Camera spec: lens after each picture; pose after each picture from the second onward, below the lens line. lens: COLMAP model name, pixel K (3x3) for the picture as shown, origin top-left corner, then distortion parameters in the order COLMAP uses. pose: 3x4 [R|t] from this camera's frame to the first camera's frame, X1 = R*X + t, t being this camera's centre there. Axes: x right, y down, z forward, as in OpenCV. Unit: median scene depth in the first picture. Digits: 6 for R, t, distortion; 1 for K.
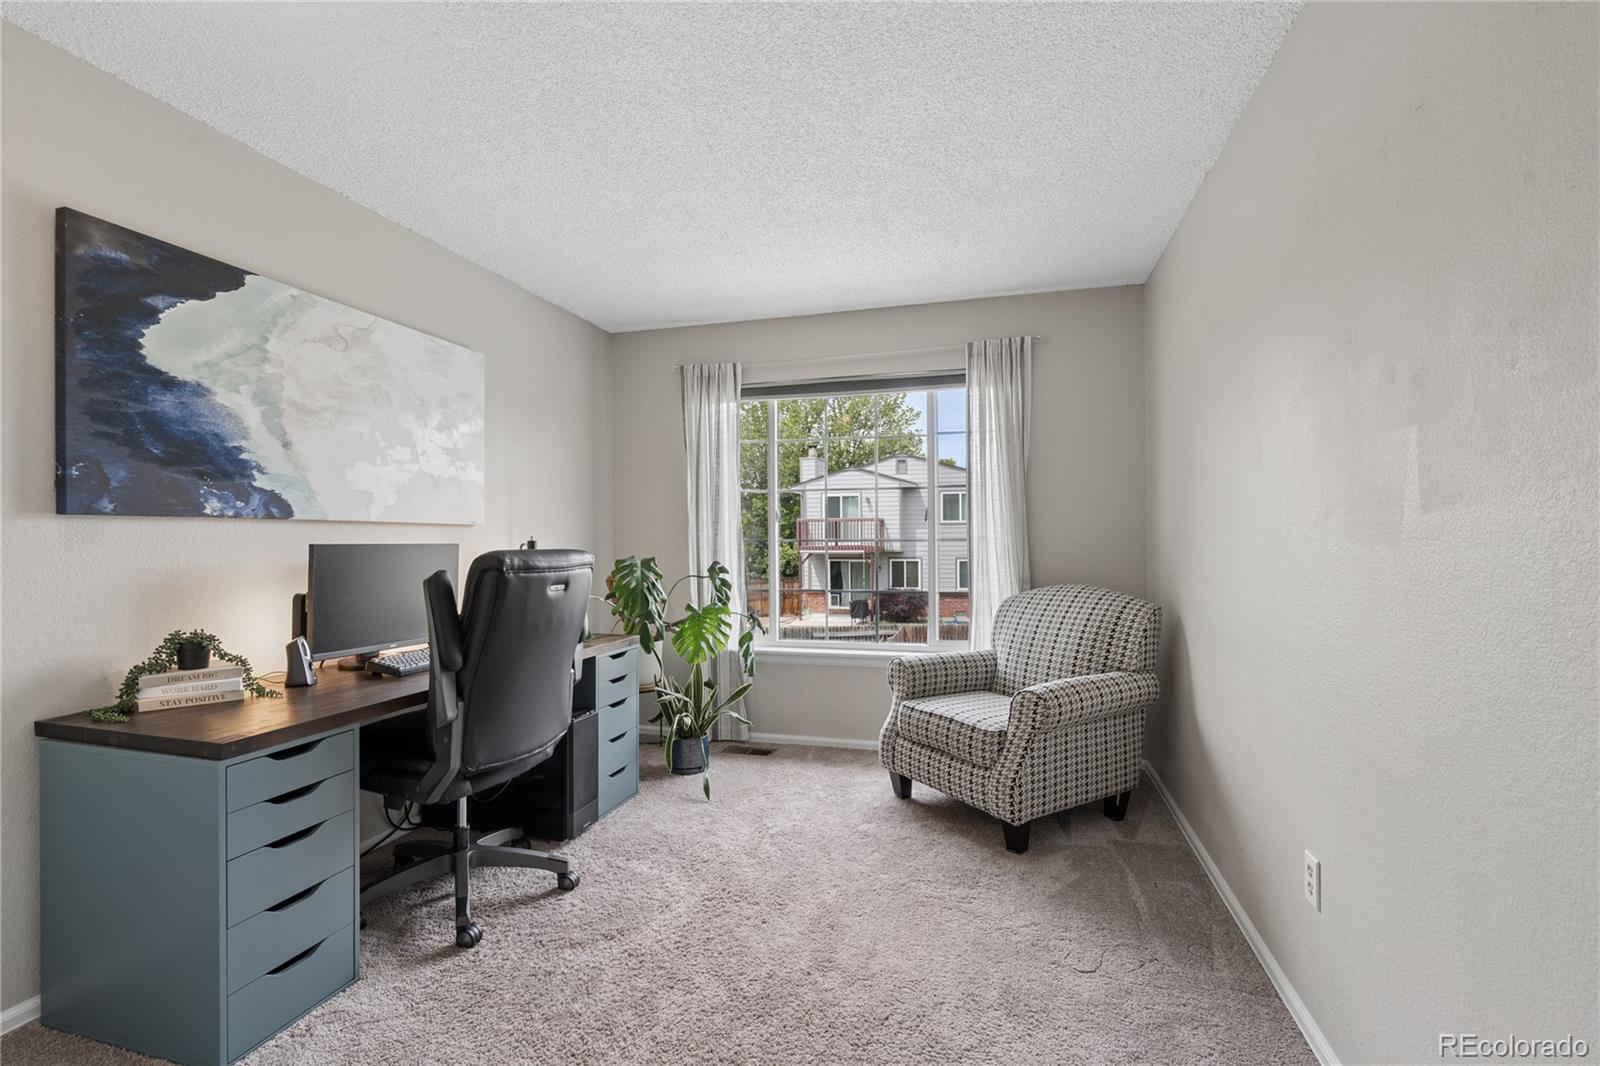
lens RADIAL K [[814.4, 0, 800.0], [0, 814.4, 533.0], [0, 0, 1]] dist [-0.000041, -0.000010]
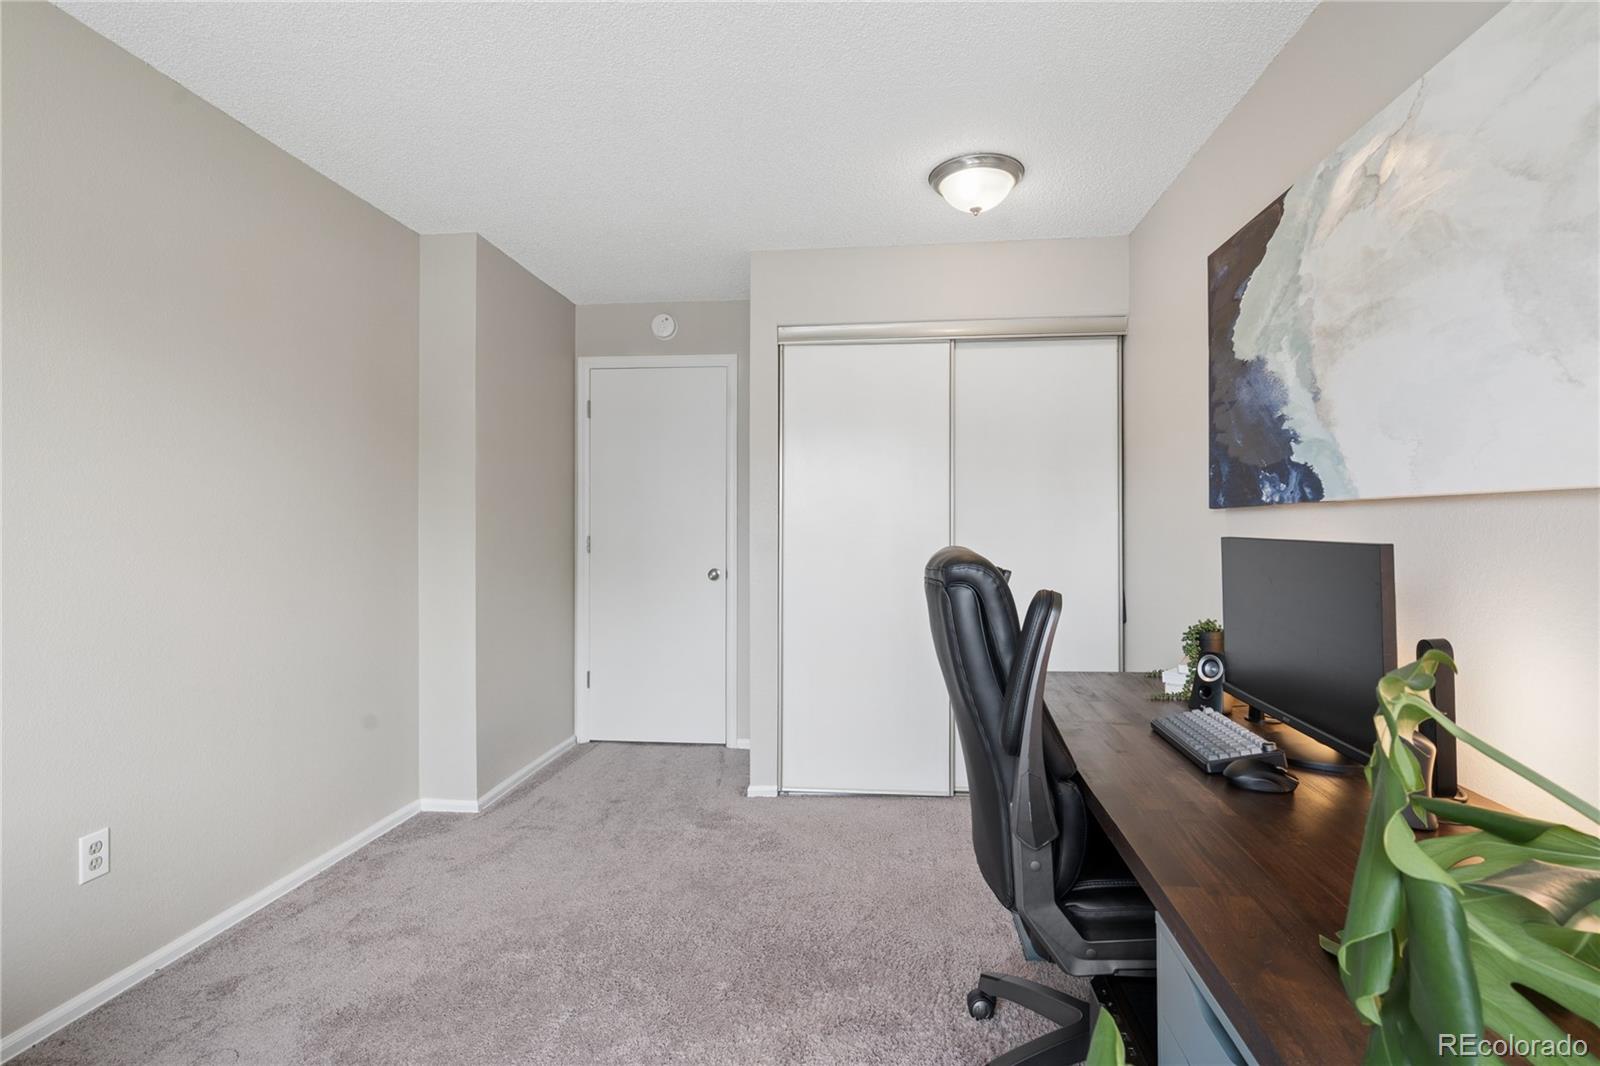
lens RADIAL K [[746.3, 0, 800.0], [0, 746.3, 533.0], [0, 0, 1]] dist [-0.000612, -0.000029]
pose [[-0.986246, -0.000915, -0.165280, -0.091619], [-0.001715, 0.999988, 0.004695, 0.007618], [0.165273, 0.004914, -0.986236, 1.606224]]
